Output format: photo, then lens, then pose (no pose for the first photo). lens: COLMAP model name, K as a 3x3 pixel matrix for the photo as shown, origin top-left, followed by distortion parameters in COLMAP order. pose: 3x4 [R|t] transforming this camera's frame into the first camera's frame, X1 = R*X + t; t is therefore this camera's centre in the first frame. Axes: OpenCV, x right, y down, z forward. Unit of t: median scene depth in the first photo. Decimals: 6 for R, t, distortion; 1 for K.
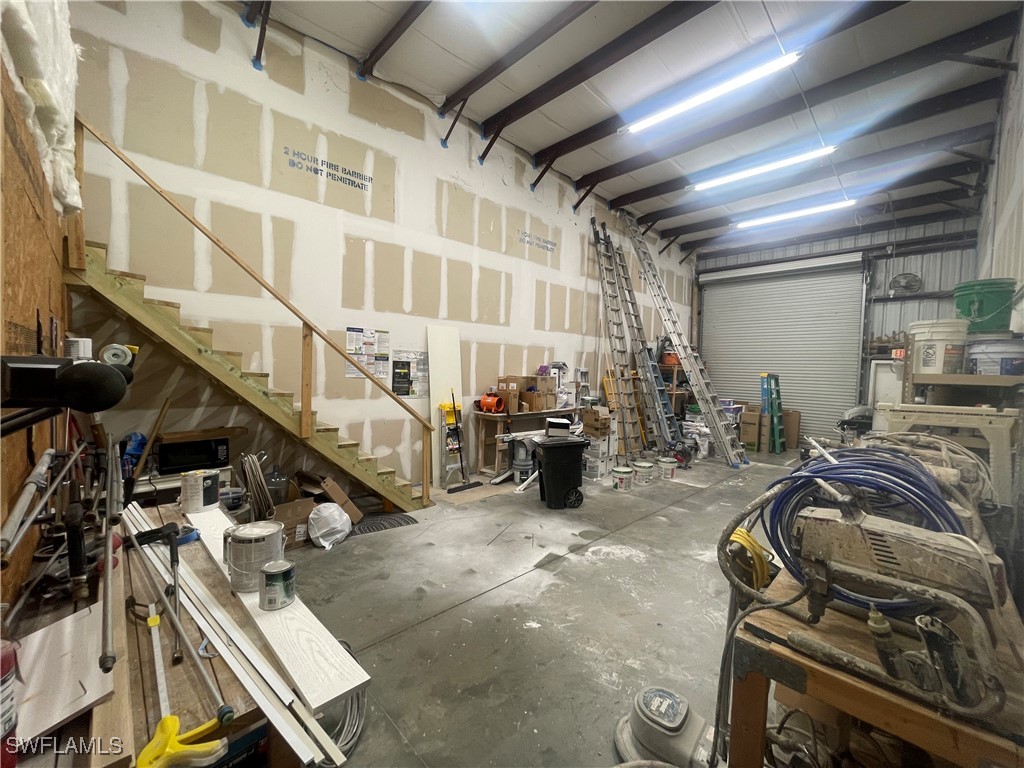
lens RADIAL K [[416.3, 0, 514.5], [0, 416.3, 385.6], [0, 0, 1]] dist [-0.003918, 0.001056]
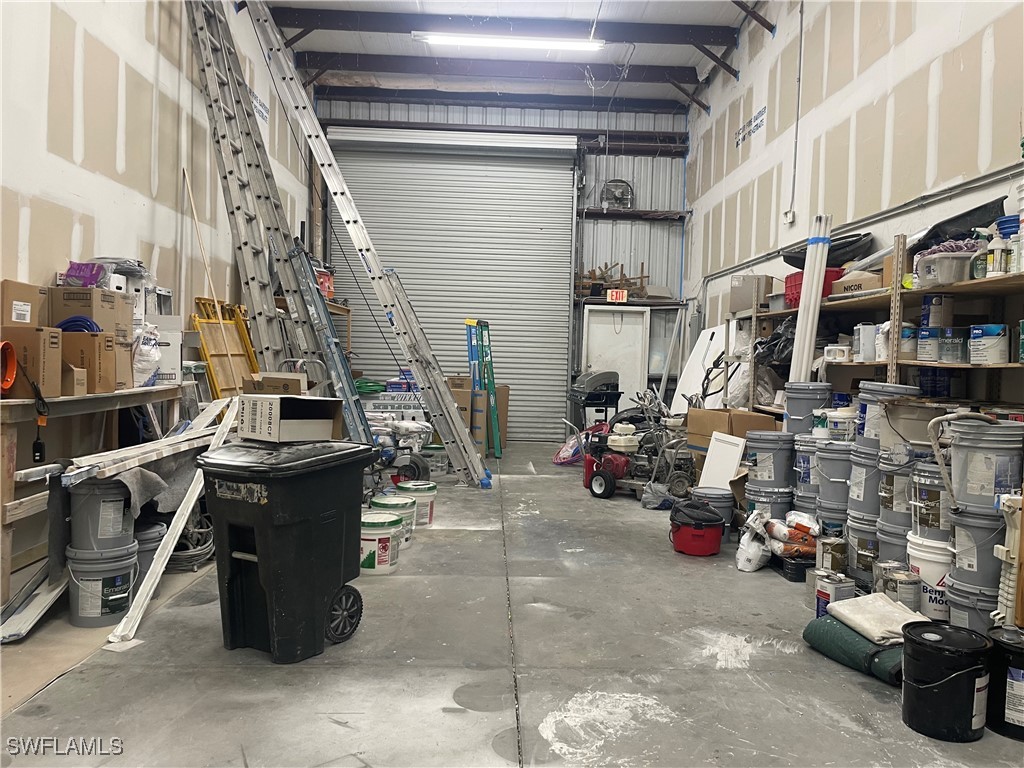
lens RADIAL K [[775.3, 0, 516.3], [0, 775.3, 377.2], [0, 0, 1]] dist [0.055821, -0.061229]
pose [[0.672769, -0.025345, 0.739418, -0.191418], [0.022291, 0.999654, 0.013983, 0.050413], [-0.739516, 0.007075, 0.673101, 0.347908]]
